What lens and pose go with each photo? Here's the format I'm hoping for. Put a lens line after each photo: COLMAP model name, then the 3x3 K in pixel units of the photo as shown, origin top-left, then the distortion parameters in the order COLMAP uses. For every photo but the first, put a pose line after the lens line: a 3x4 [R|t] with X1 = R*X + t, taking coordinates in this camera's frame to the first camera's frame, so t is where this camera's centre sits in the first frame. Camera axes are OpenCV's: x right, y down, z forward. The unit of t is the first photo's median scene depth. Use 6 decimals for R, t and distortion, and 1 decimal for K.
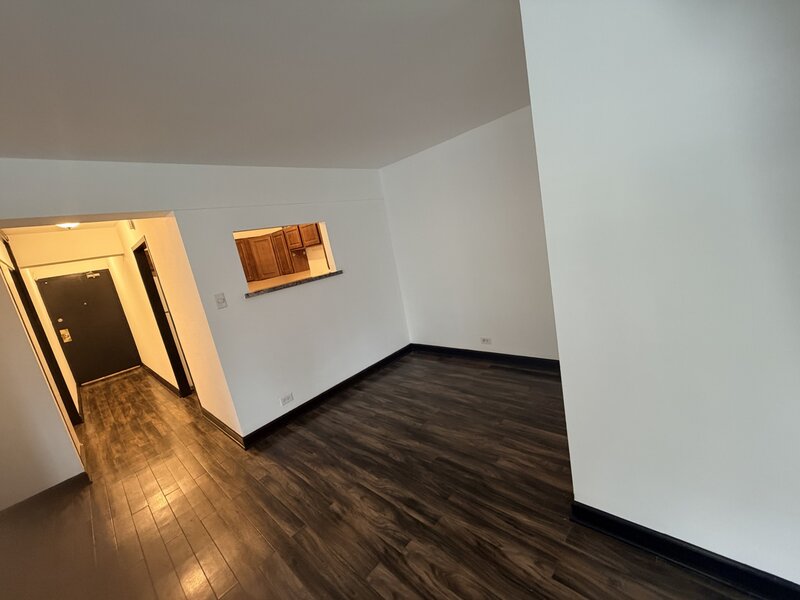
lens RADIAL K [[319.3, 0, 401.0], [0, 319.3, 299.5], [0, 0, 1]] dist [-0.001330, 0.000055]
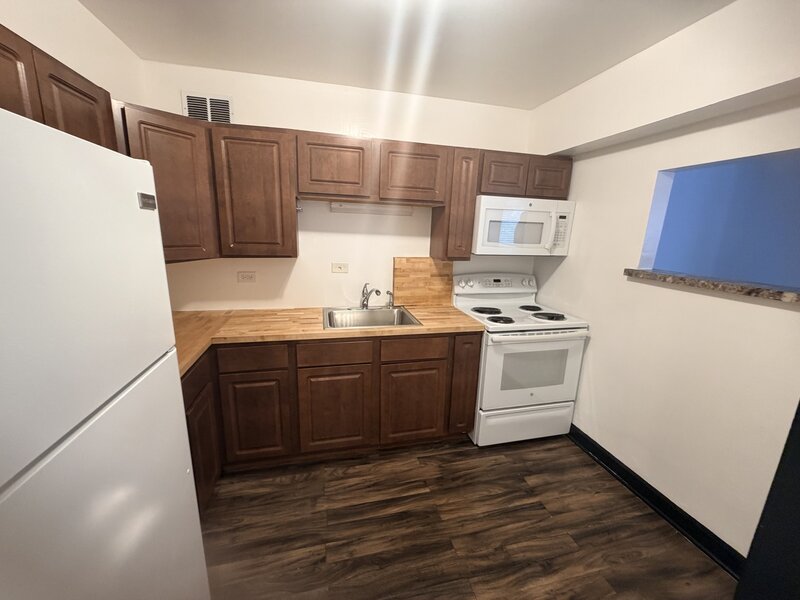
lens RADIAL K [[319.3, 0, 396.6], [0, 319.3, 298.2], [0, 0, 1]] dist [-0.001330, 0.000055]
pose [[0.542271, 0.026379, 0.839790, -0.569375], [0.017297, 0.998945, -0.042547, -0.016275], [-0.840026, 0.037598, 0.541242, 0.682414]]
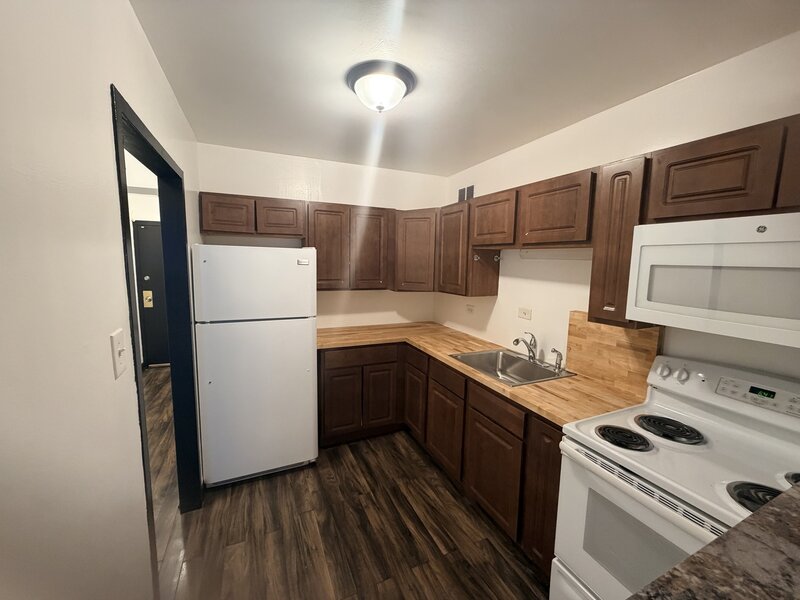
lens RADIAL K [[319.3, 0, 395.3], [0, 319.3, 297.0], [0, 0, 1]] dist [-0.001330, 0.000055]
pose [[0.899240, 0.247910, -0.360428, -0.253655], [-0.259089, 0.965689, 0.017814, -0.061320], [0.352478, 0.077364, 0.932617, 0.517604]]
